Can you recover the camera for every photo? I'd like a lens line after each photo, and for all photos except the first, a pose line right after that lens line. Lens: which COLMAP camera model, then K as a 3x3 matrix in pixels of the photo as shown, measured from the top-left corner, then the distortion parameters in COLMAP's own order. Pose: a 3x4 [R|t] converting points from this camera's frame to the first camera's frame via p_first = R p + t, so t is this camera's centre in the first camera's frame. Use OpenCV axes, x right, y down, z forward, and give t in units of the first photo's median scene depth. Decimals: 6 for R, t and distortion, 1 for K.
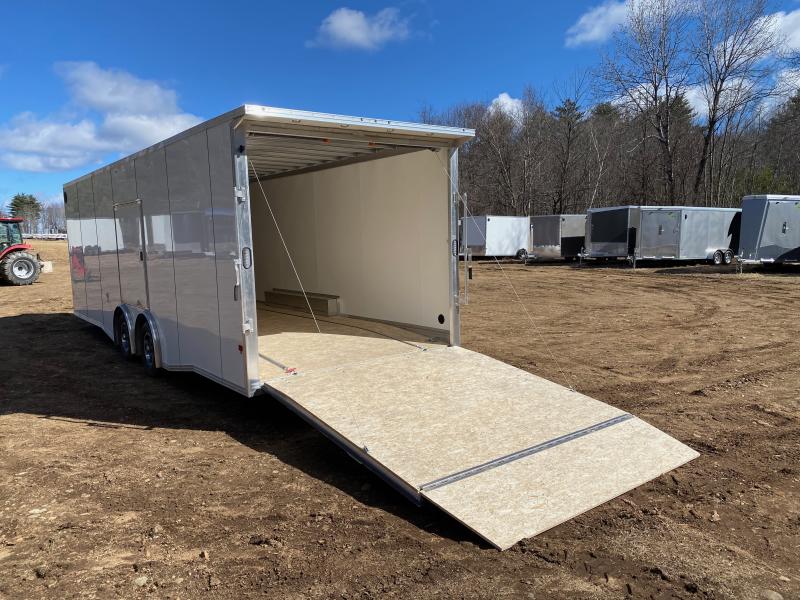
lens RADIAL K [[606.0, 0, 392.4], [0, 606.0, 304.9], [0, 0, 1]] dist [0.022360, -0.016061]
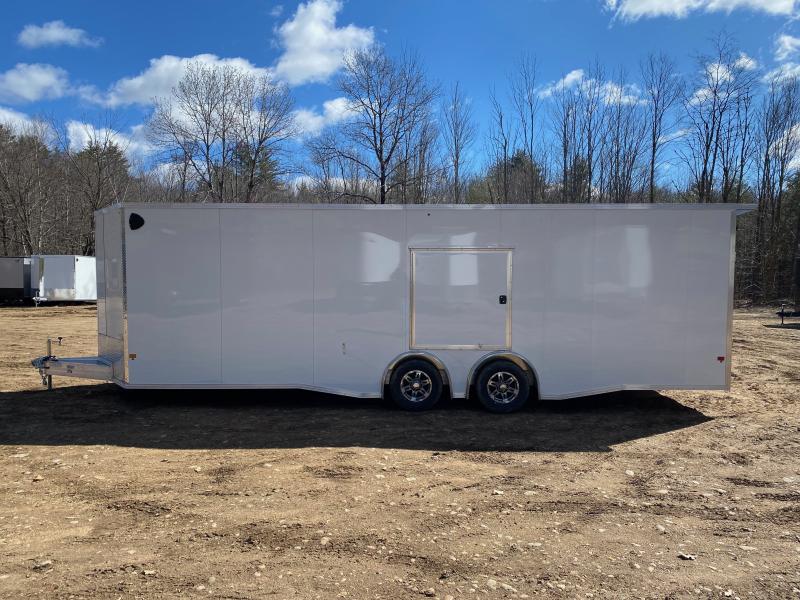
lens RADIAL K [[606.0, 0, 403.7], [0, 606.0, 303.6], [0, 0, 1]] dist [0.022360, -0.016061]
pose [[0.599450, -0.012524, 0.800314, -1.367467], [0.072777, 0.996589, -0.038916, -0.043972], [-0.797097, 0.081572, 0.598317, 0.516427]]
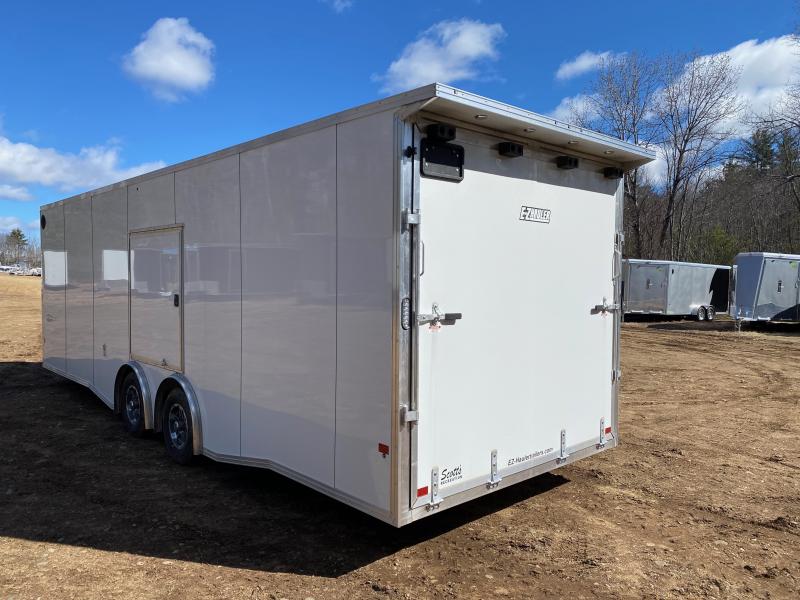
lens RADIAL K [[606.0, 0, 390.2], [0, 606.0, 303.4], [0, 0, 1]] dist [0.022360, -0.016061]
pose [[0.995443, 0.030466, 0.090358, -0.220758], [-0.023589, 0.996812, -0.076221, -0.026129], [-0.092392, 0.073742, 0.992988, 0.239219]]
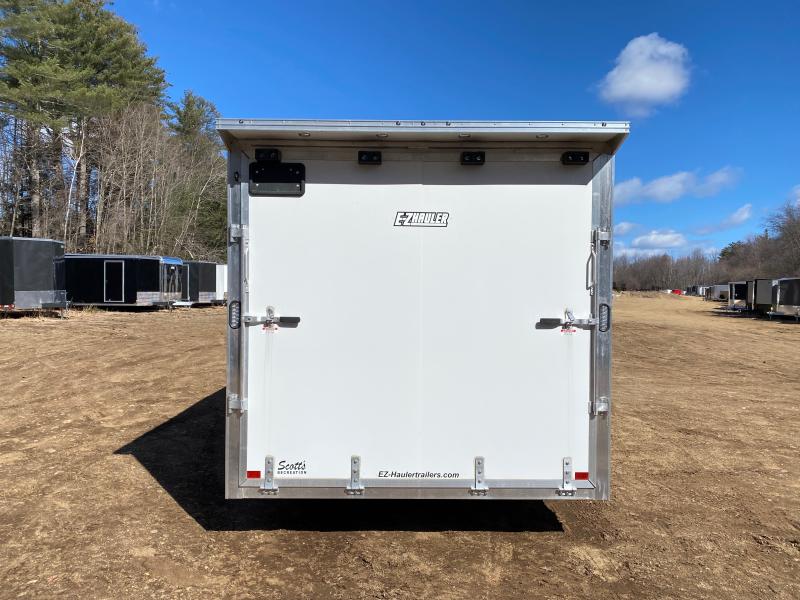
lens RADIAL K [[606.0, 0, 402.0], [0, 606.0, 292.6], [0, 0, 1]] dist [0.022360, -0.016061]
pose [[0.802405, 0.038564, -0.595533, 0.269913], [-0.101199, 0.992250, -0.072099, -0.049333], [0.588137, 0.118120, 0.800089, 0.349571]]
